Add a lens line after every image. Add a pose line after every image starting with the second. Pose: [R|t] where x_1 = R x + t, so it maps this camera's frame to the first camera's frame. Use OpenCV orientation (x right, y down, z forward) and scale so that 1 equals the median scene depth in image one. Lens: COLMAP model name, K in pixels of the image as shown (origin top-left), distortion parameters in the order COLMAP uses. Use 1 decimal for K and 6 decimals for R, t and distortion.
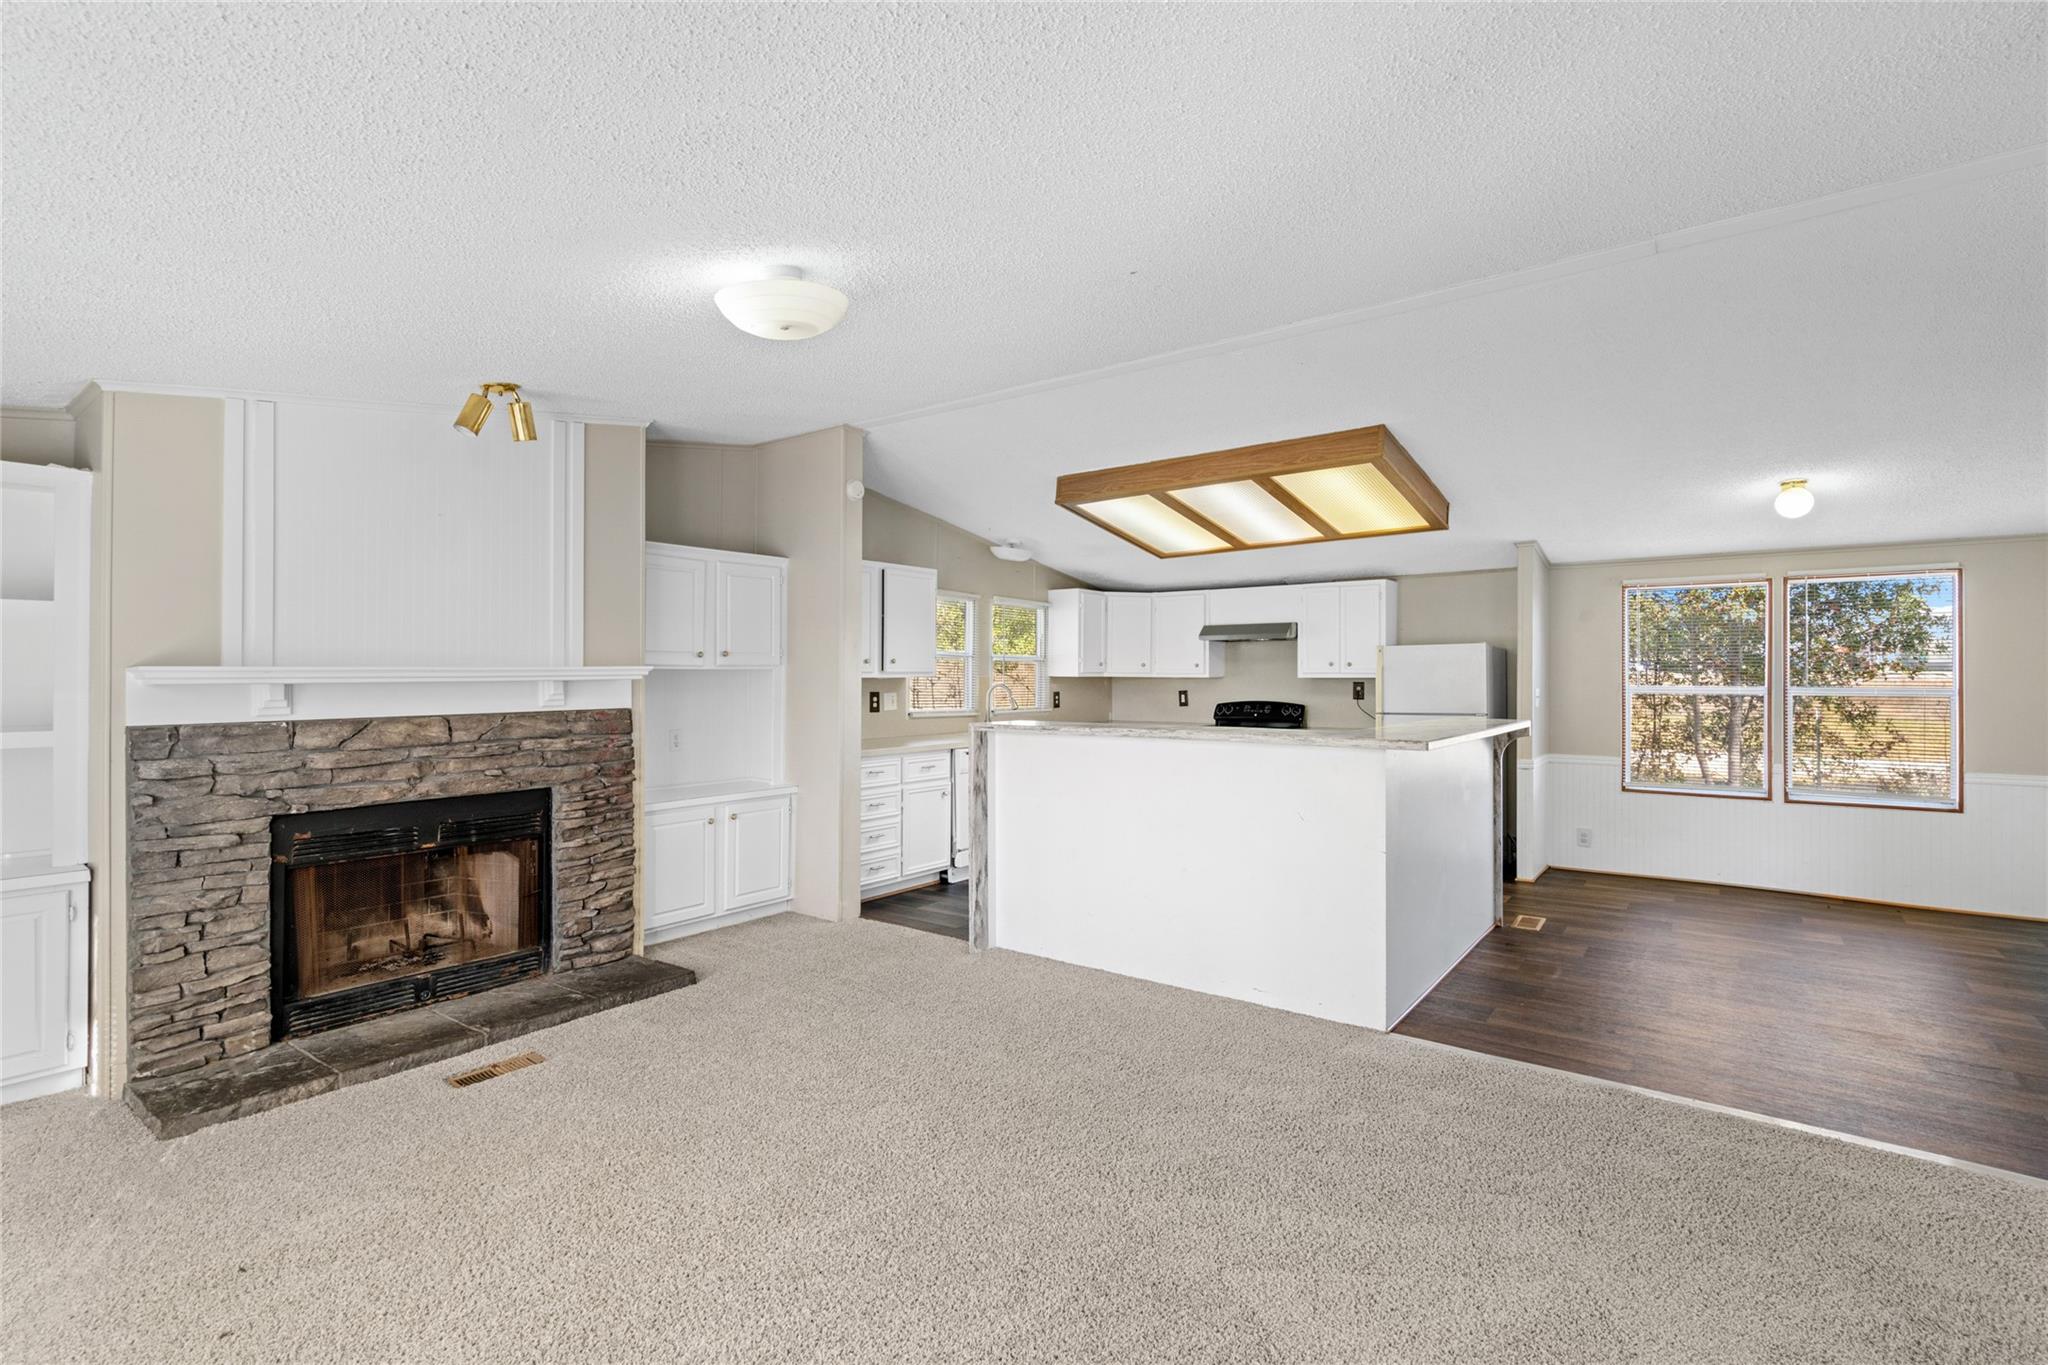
lens RADIAL K [[936.2, 0, 1013.7], [0, 936.2, 670.1], [0, 0, 1]] dist [-0.000721, 0.000759]
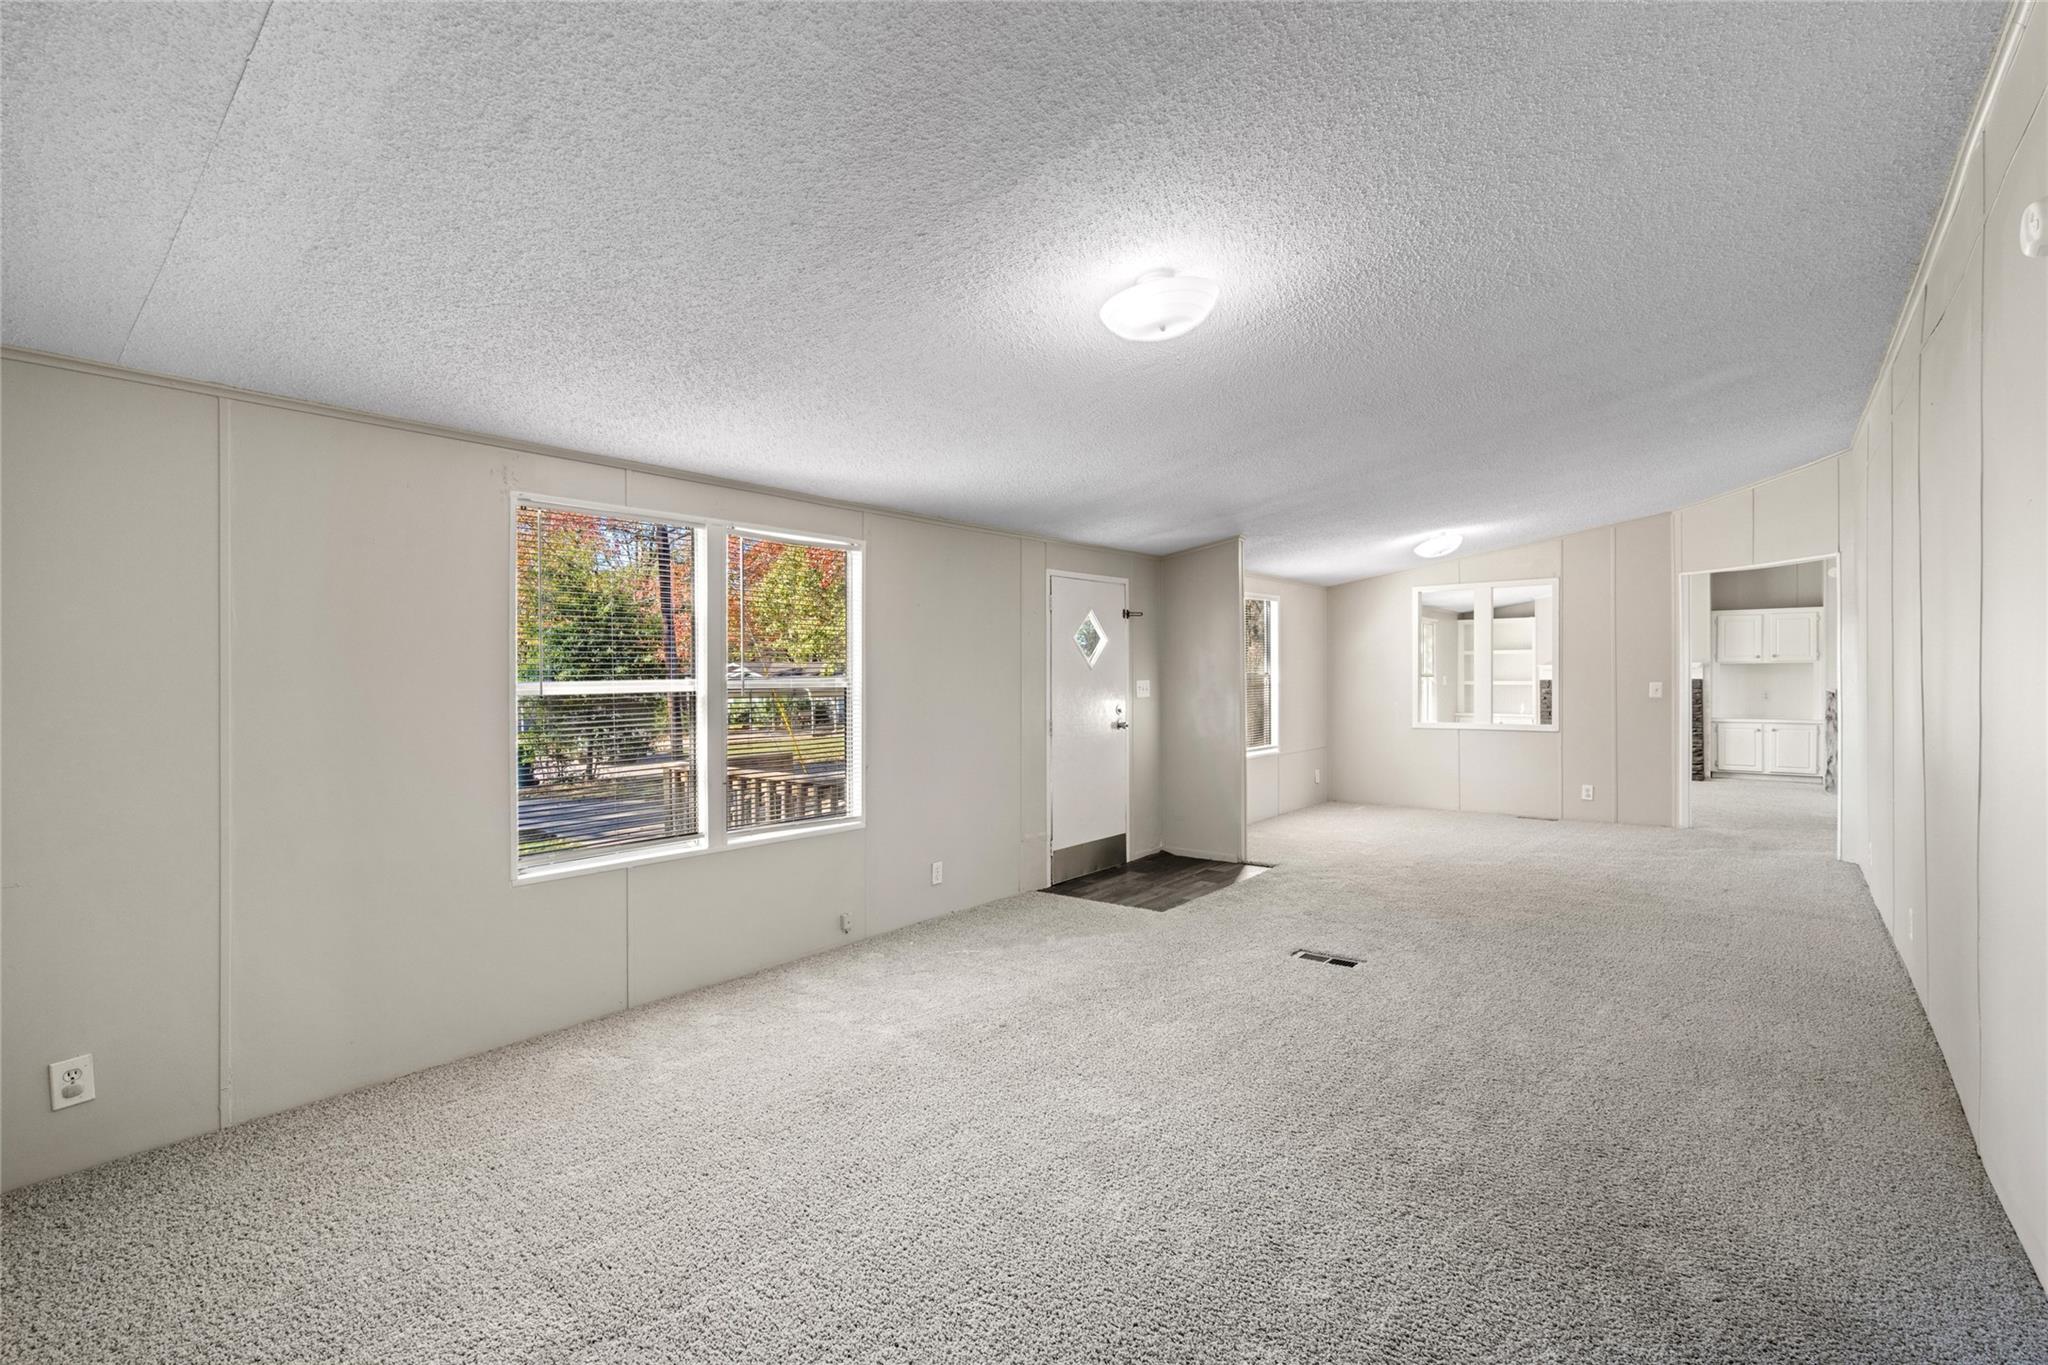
lens RADIAL K [[923.3, 0, 1028.8], [0, 923.3, 689.7], [0, 0, 1]] dist [0.000150, 0.000164]
pose [[-0.022619, 0.009656, -0.999698, 2.264892], [0.013956, 0.999859, 0.009342, 0.020746], [0.999647, -0.013741, -0.022750, -0.827932]]
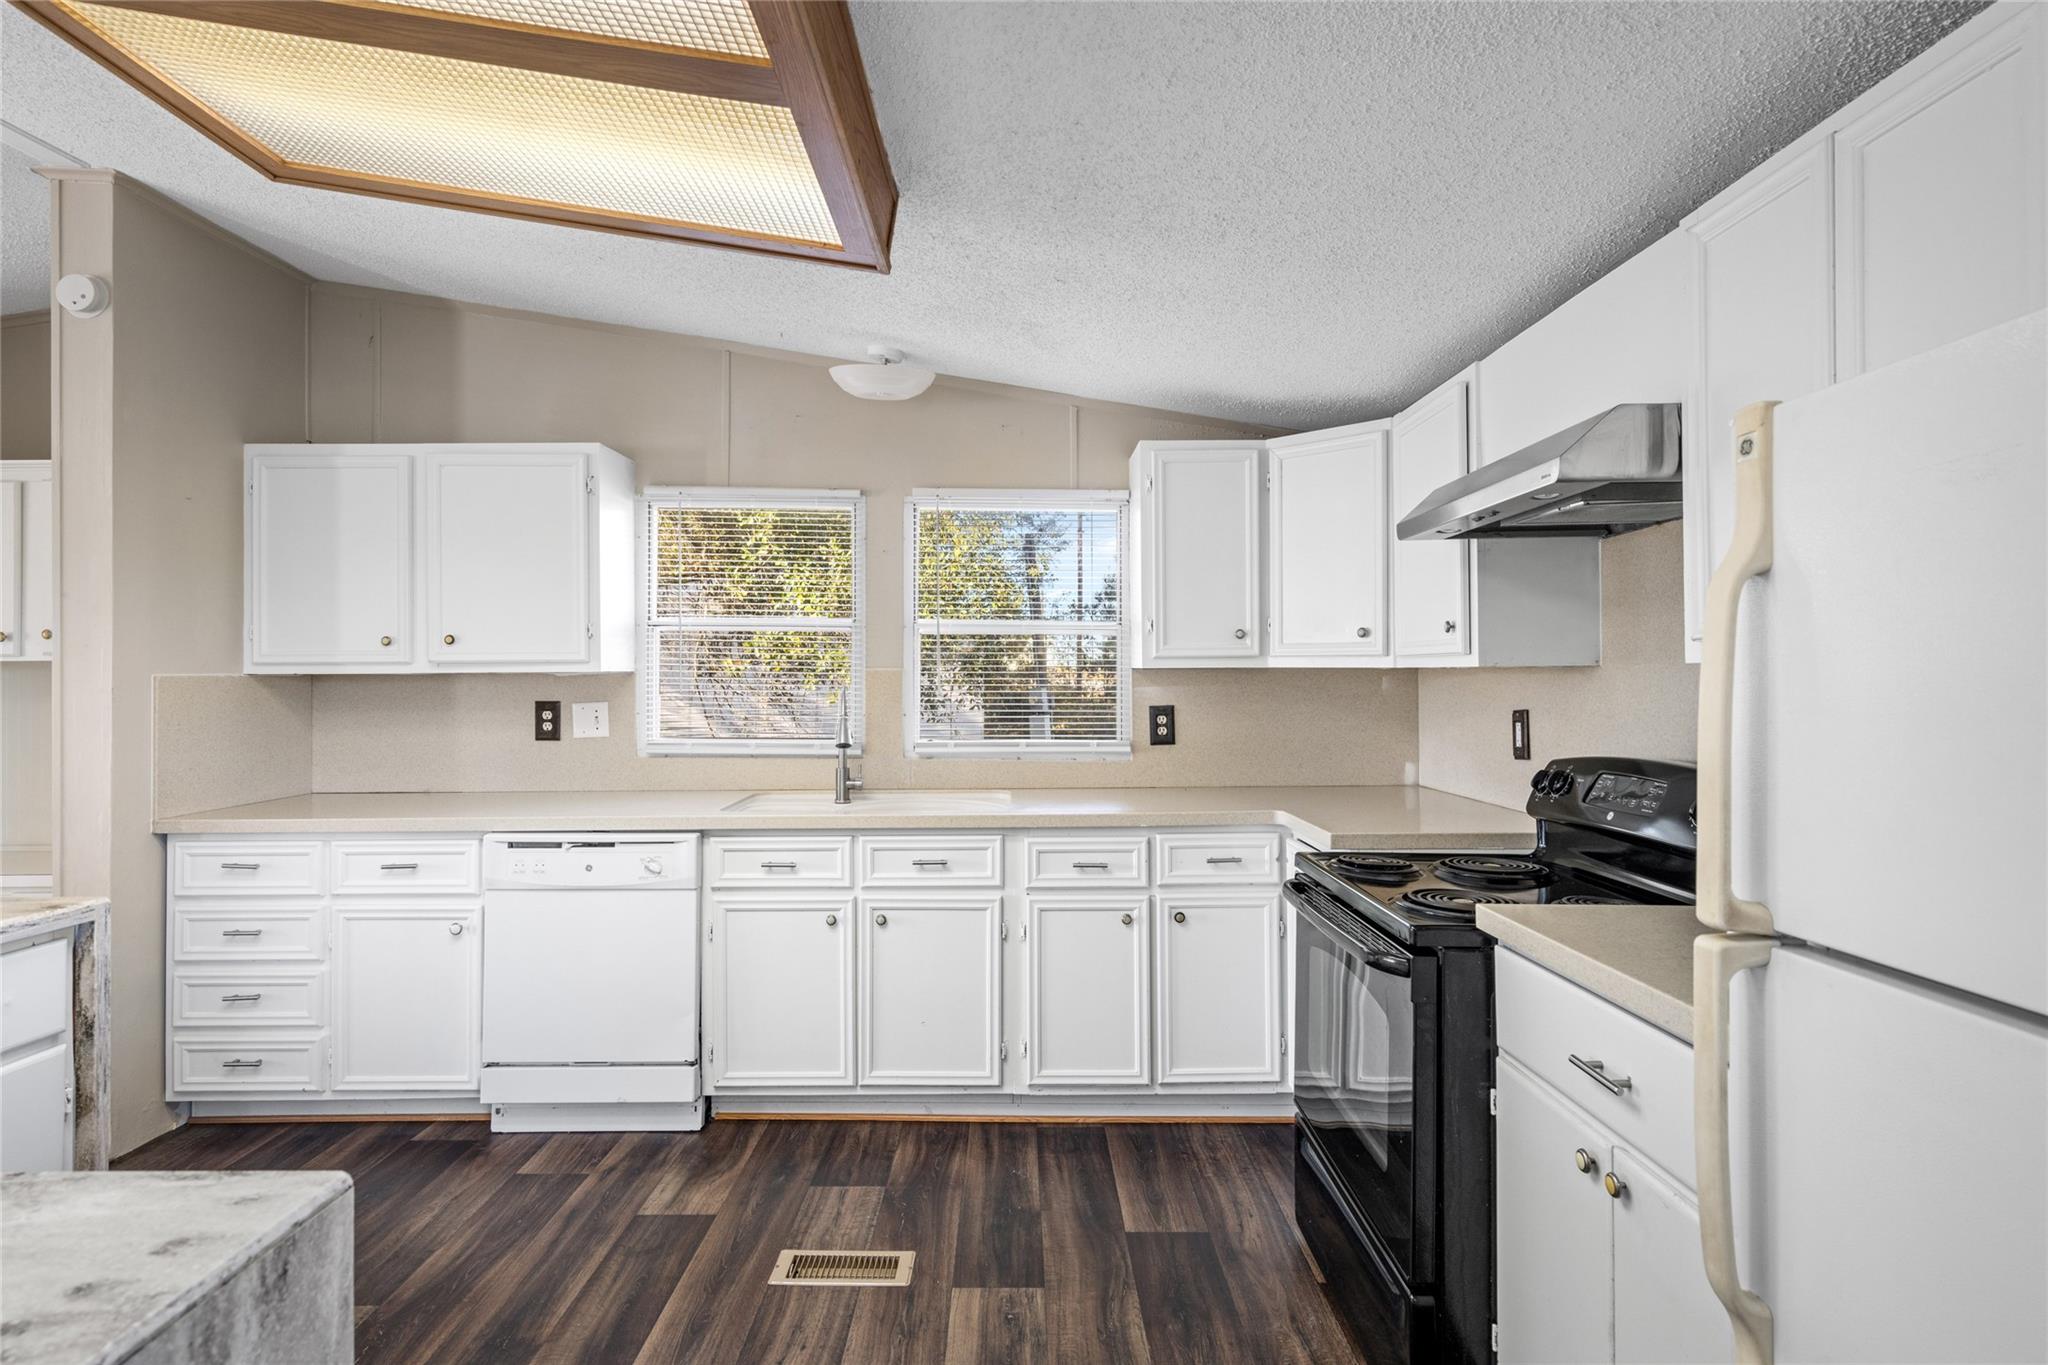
lens RADIAL K [[1017.0, 0, 1015.3], [0, 1017.0, 664.6], [0, 0, 1]] dist [0.005522, 0.000698]
pose [[0.610902, -0.011785, -0.791618, 0.690903], [0.010062, 0.999924, -0.007121, 0.014773], [0.791642, -0.003615, 0.610975, 1.311950]]
